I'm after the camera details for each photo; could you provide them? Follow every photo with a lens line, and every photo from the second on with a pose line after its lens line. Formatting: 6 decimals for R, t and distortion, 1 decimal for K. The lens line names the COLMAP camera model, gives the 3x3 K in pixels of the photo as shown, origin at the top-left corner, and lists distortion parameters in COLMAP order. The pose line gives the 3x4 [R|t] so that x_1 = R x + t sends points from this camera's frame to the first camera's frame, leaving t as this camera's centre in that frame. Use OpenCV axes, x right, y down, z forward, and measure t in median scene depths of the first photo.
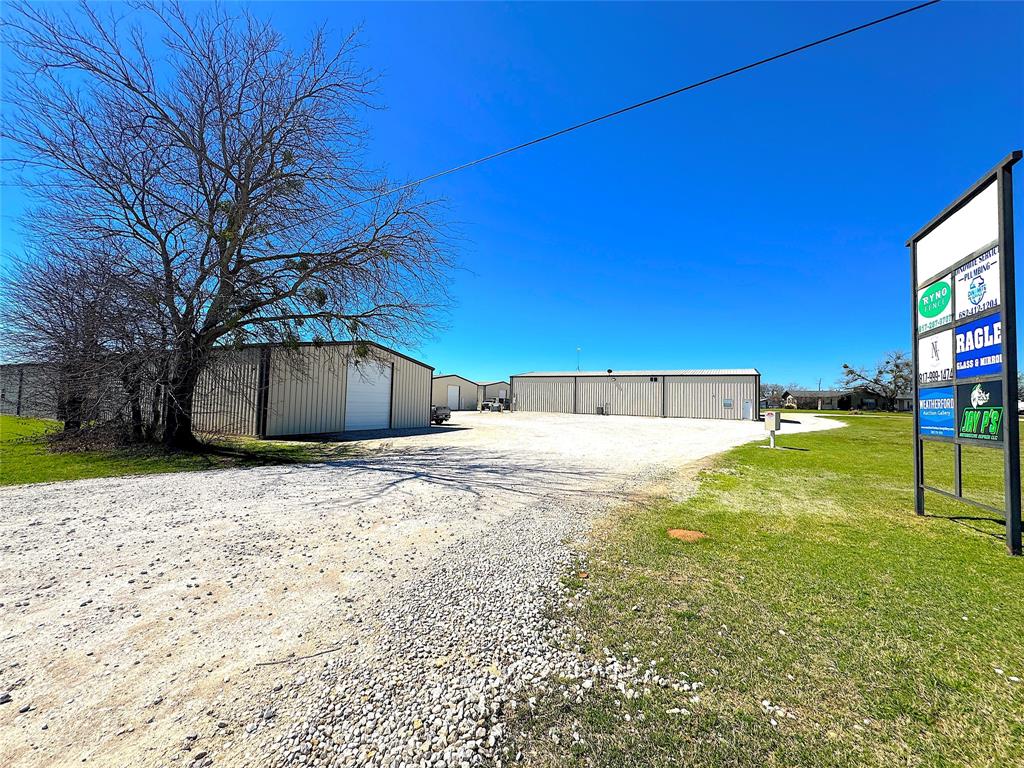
lens RADIAL K [[409.1, 0, 512.7], [0, 409.1, 382.7], [0, 0, 1]] dist [-0.002327, 0.000683]
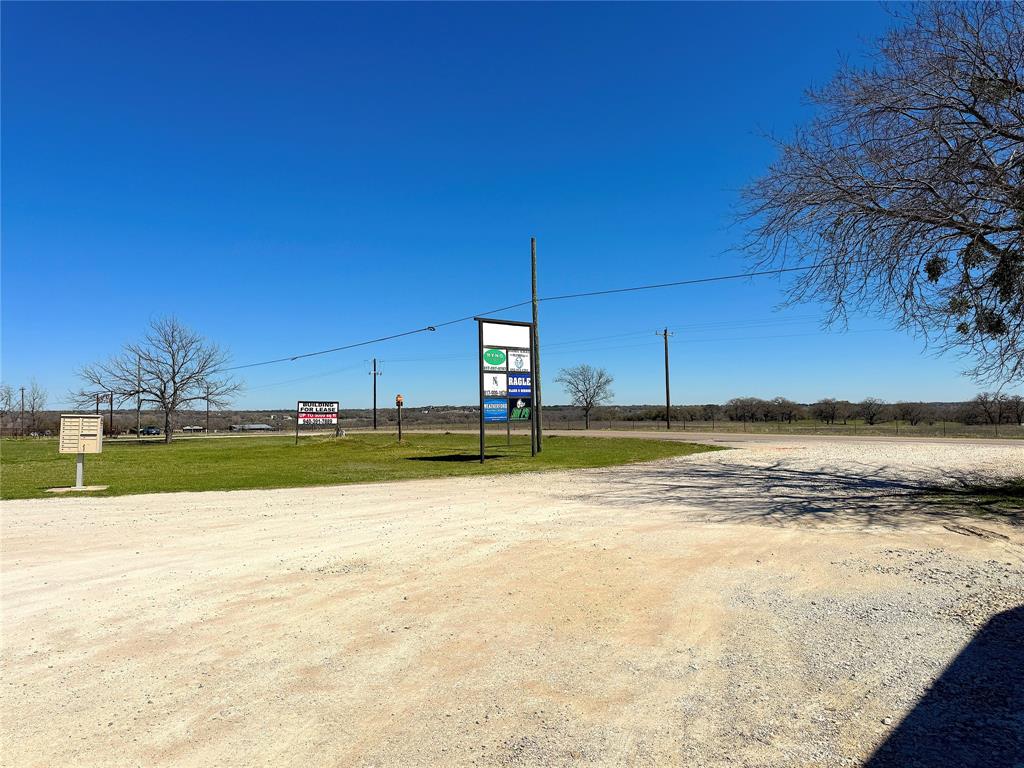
lens RADIAL K [[722.3, 0, 514.6], [0, 722.3, 386.5], [0, 0, 1]] dist [0.004358, 0.000273]
pose [[-0.927069, 0.000985, 0.374889, -0.525416], [-0.030888, 0.996396, -0.079002, 0.273000], [-0.373615, -0.084820, -0.923698, 4.967108]]
